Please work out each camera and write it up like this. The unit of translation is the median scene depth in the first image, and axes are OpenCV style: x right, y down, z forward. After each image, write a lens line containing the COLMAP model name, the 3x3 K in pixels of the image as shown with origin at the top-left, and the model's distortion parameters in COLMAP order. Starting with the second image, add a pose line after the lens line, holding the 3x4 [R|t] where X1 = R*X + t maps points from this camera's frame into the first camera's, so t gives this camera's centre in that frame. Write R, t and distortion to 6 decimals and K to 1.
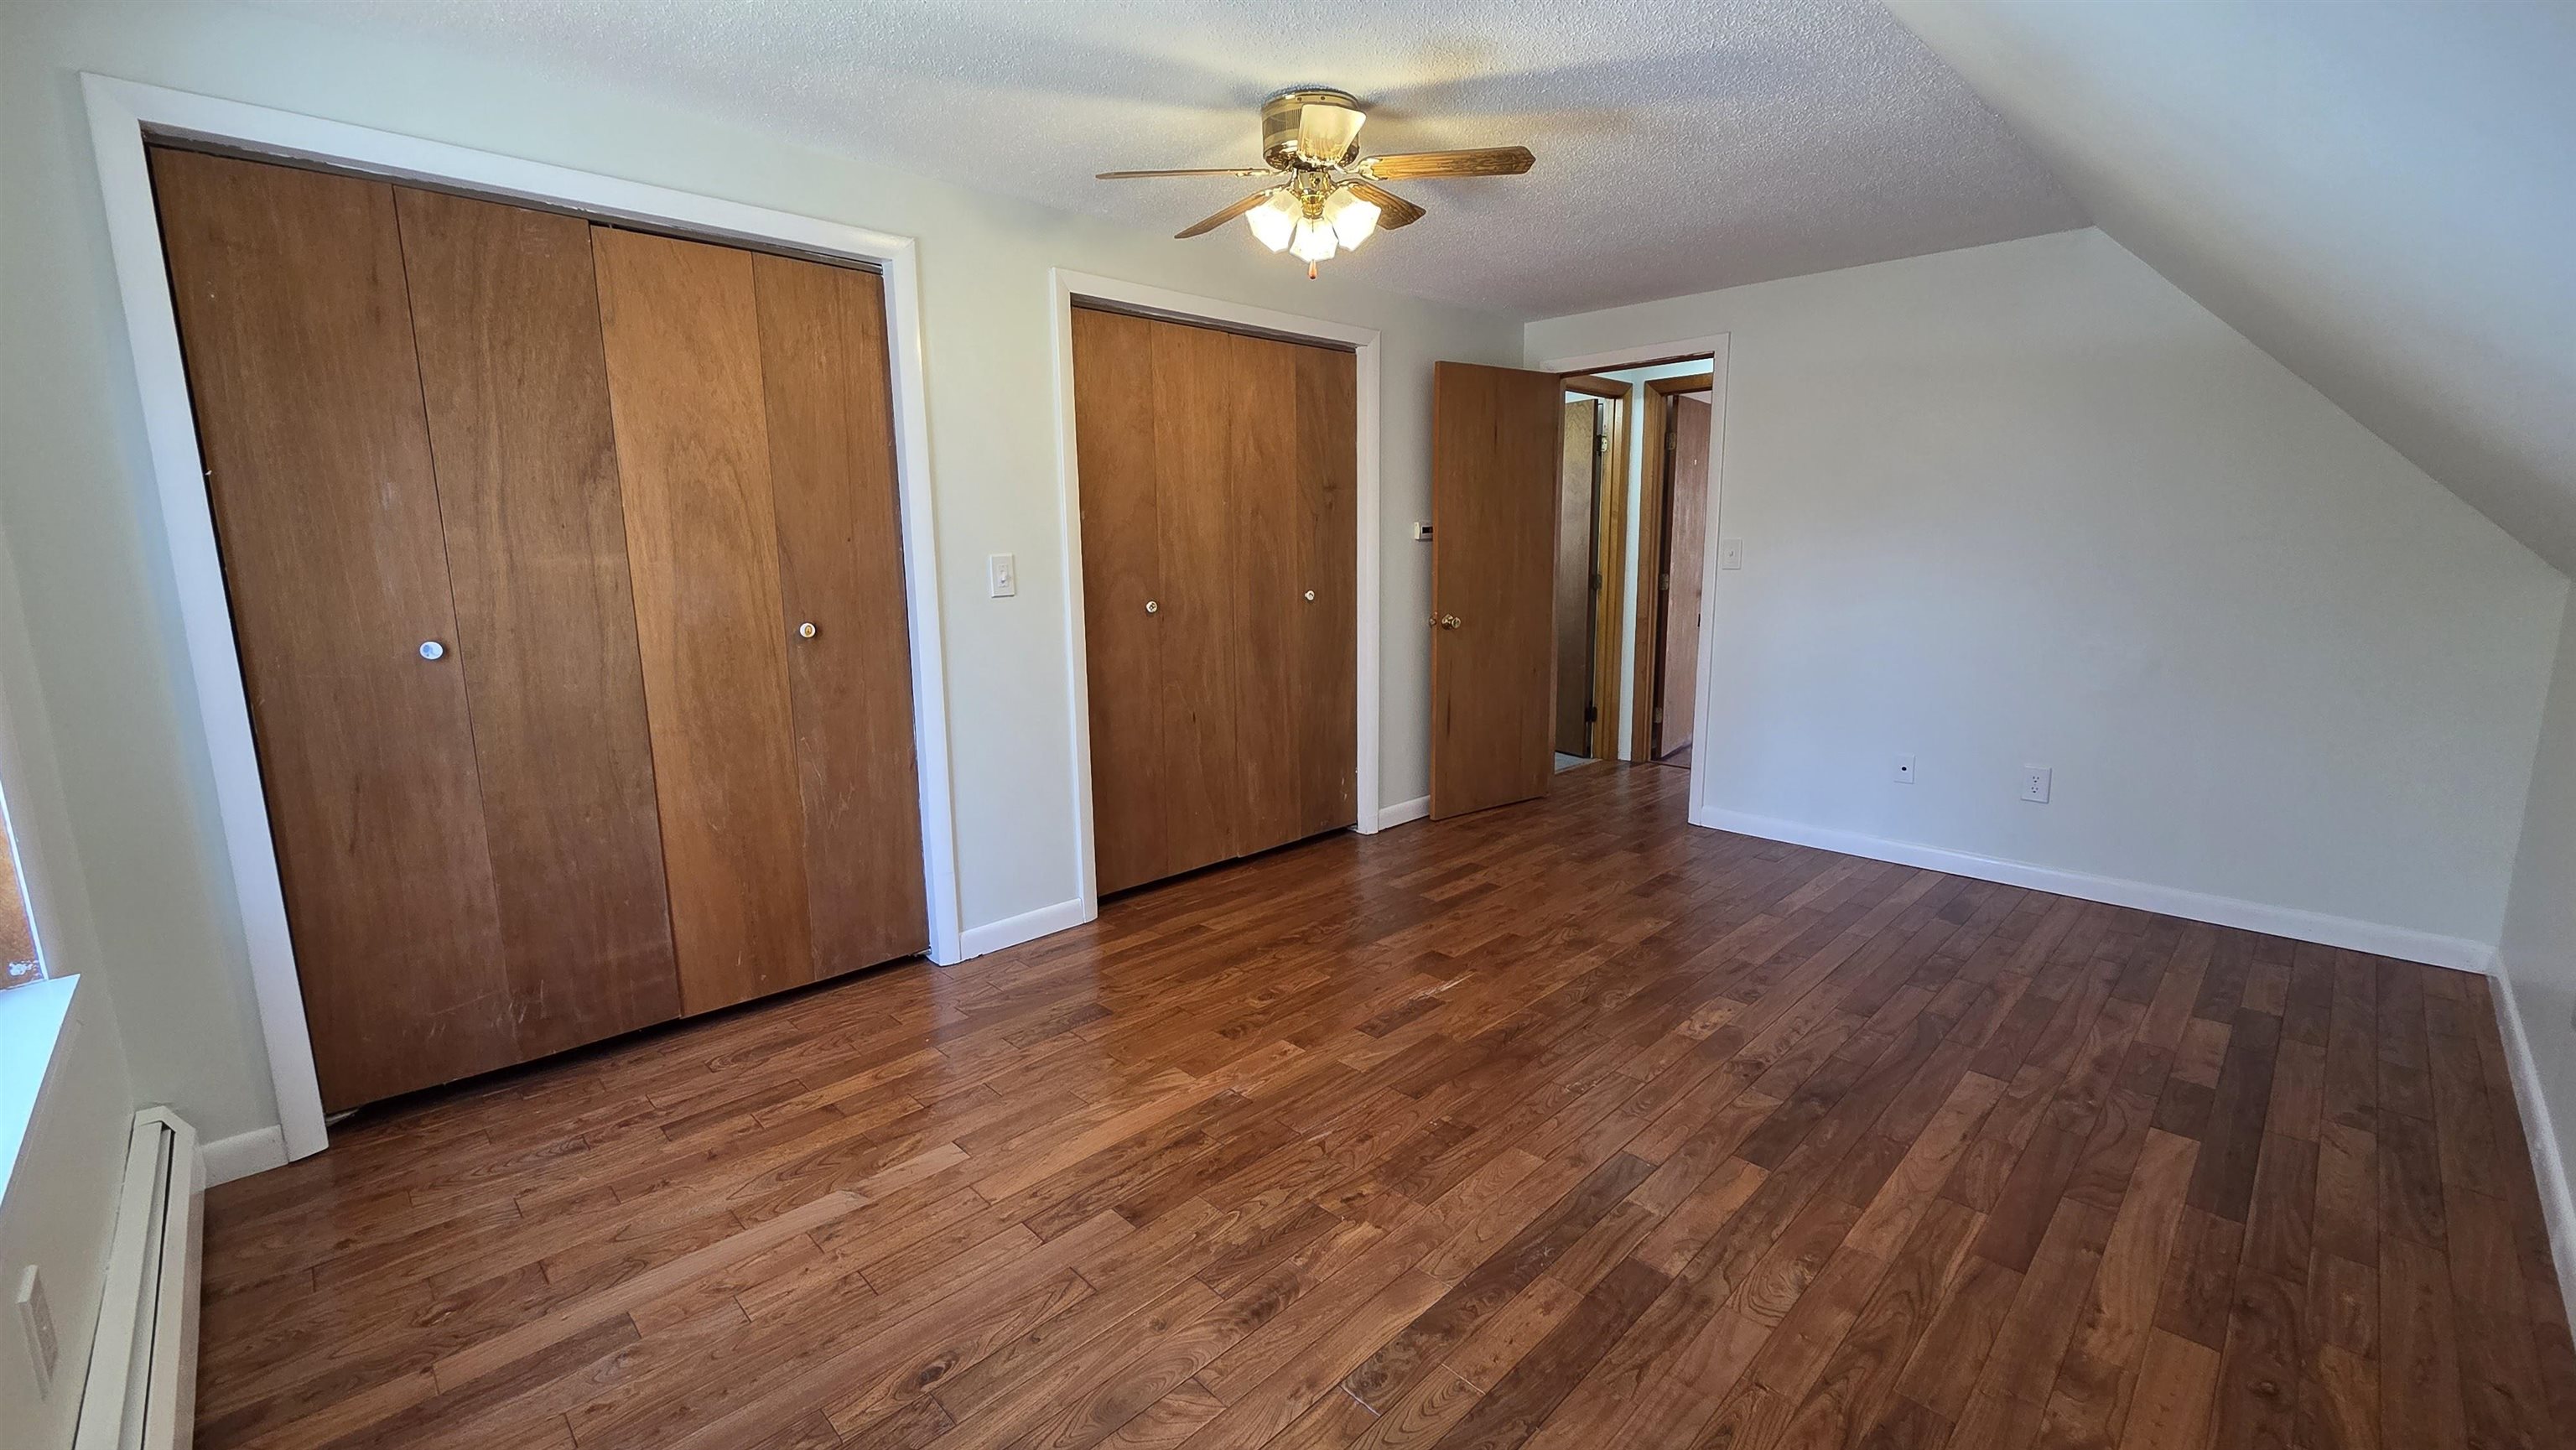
lens RADIAL K [[1047.5, 0, 1288.0], [0, 1047.5, 725.0], [0, 0, 1]] dist [-0.000494, 0.002419]
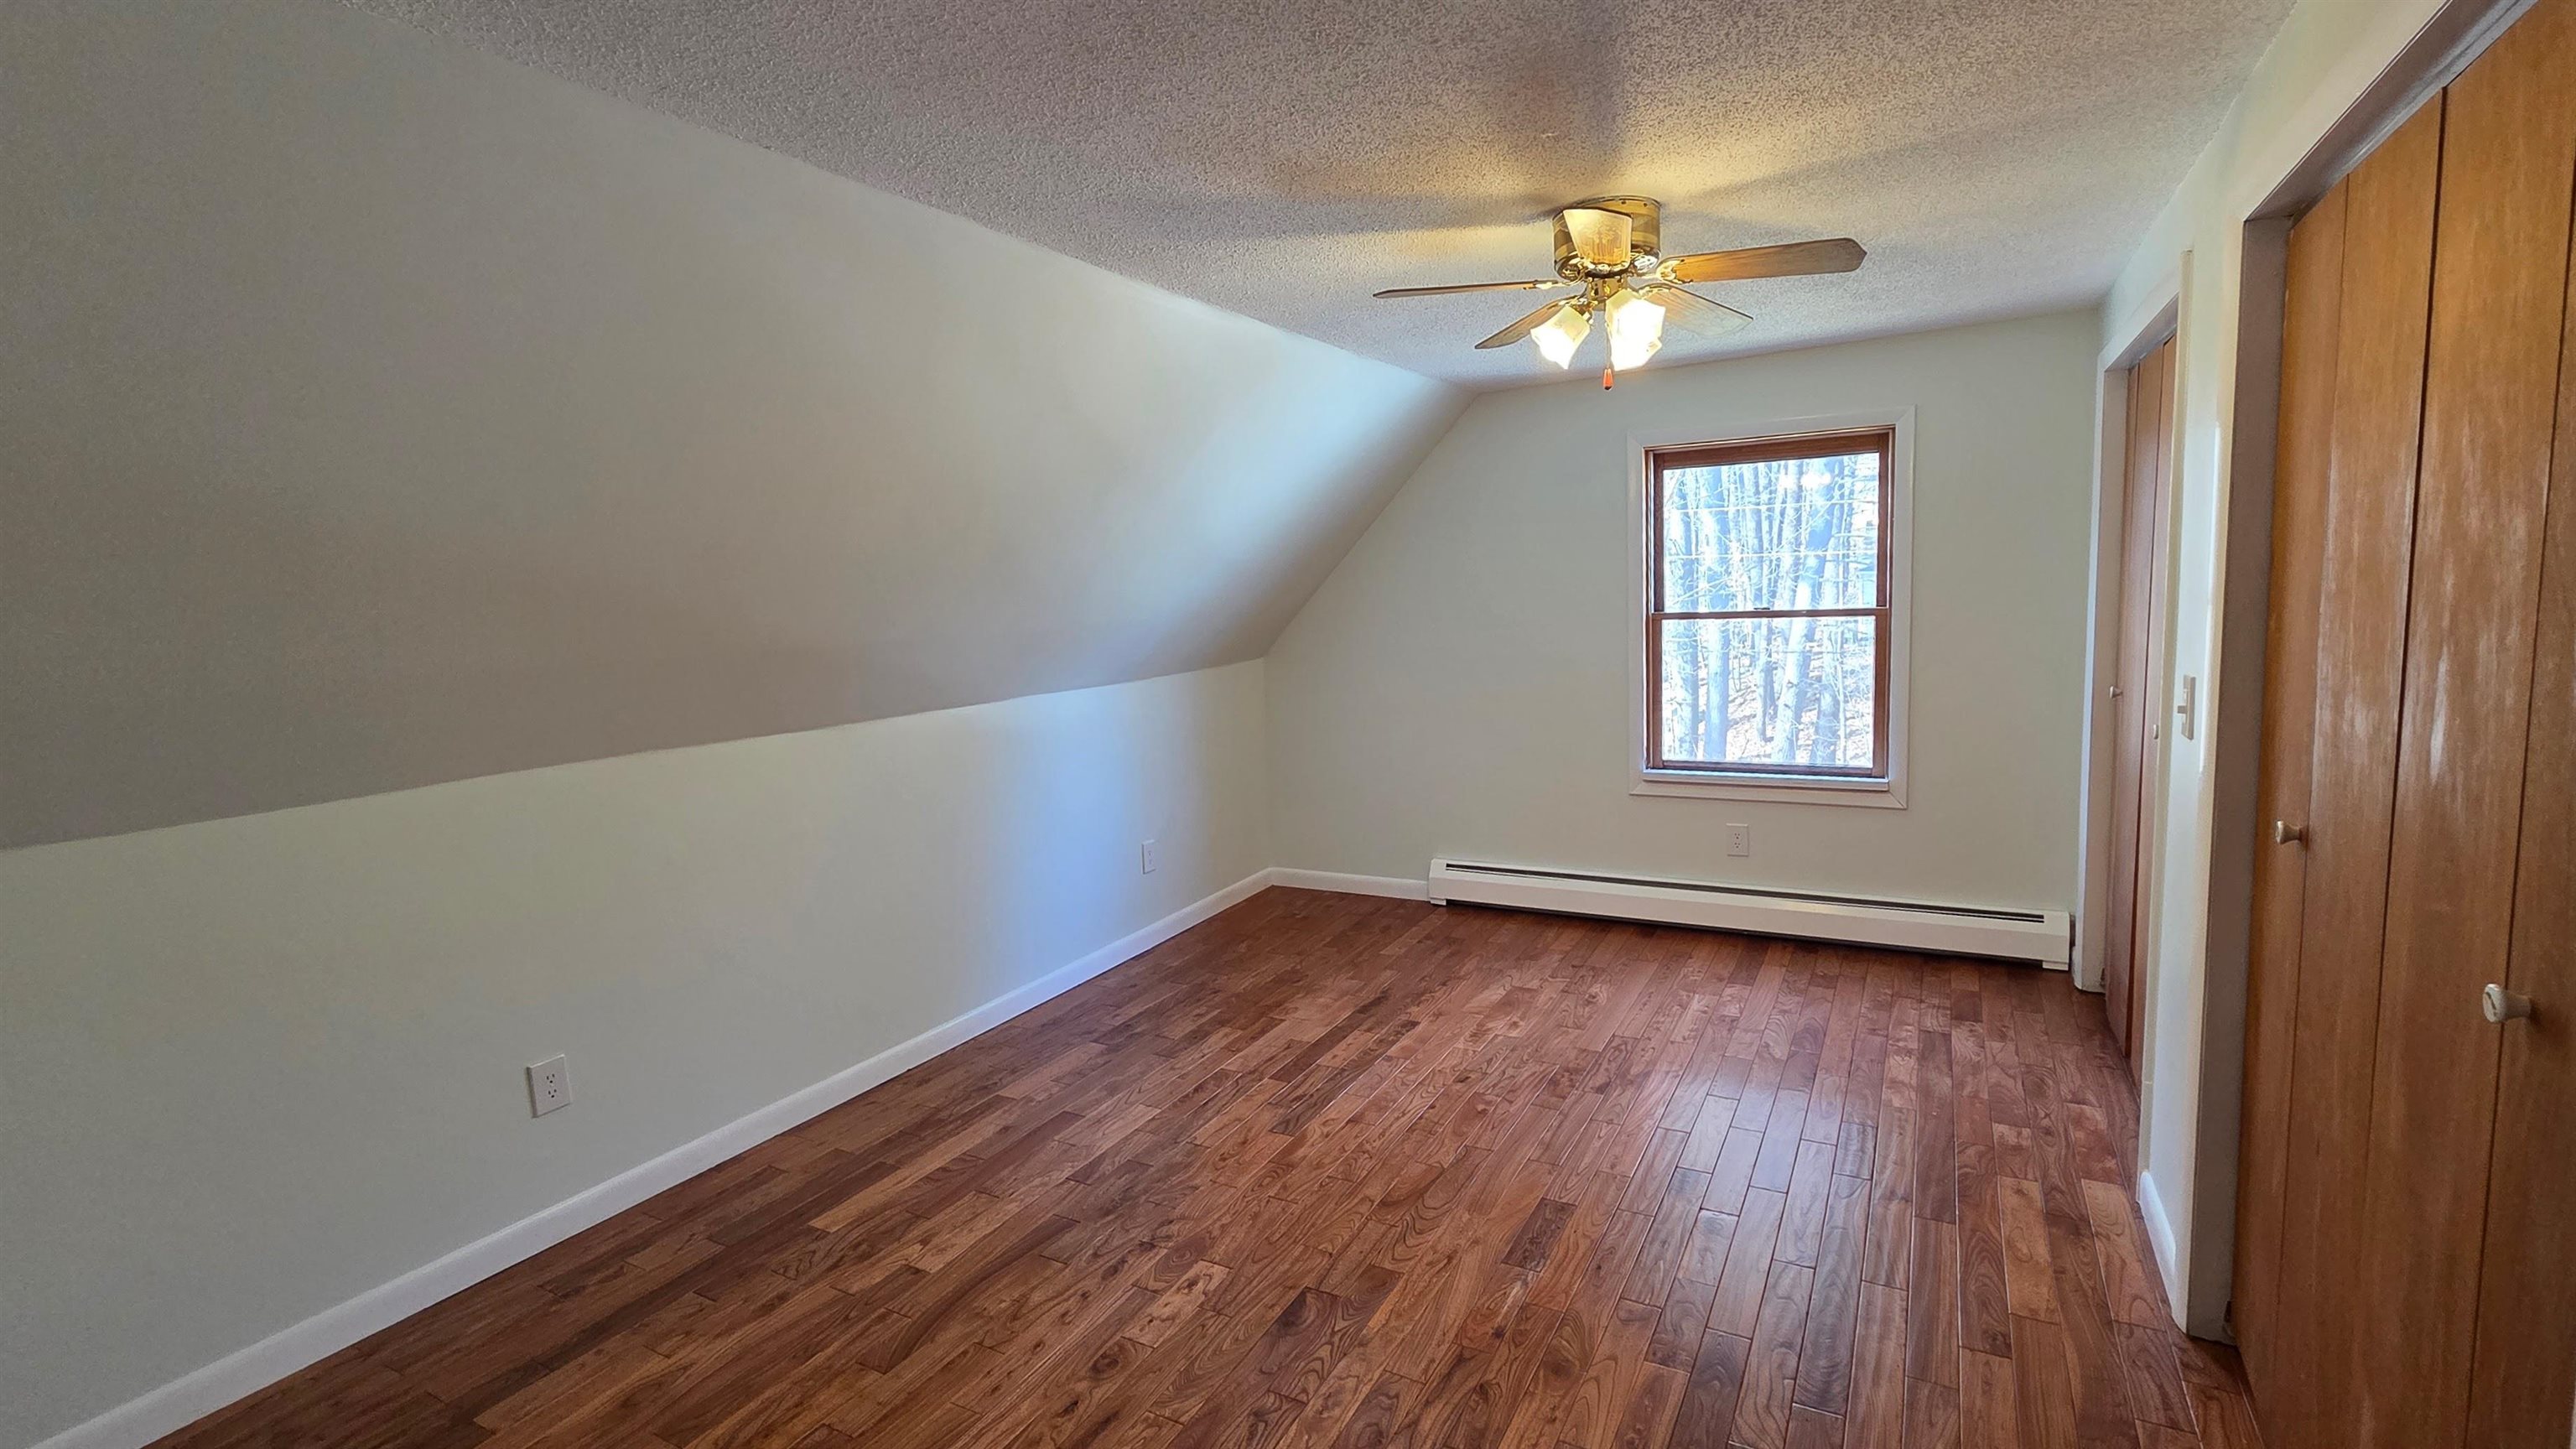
lens RADIAL K [[1056.3, 0, 1280.3], [0, 1056.3, 705.9], [0, 0, 1]] dist [0.002698, 0.000607]
pose [[-0.959472, 0.081686, -0.269707, 0.725379], [0.003413, 0.960365, 0.278723, -0.521441], [0.281785, 0.266506, -0.921722, 2.321168]]
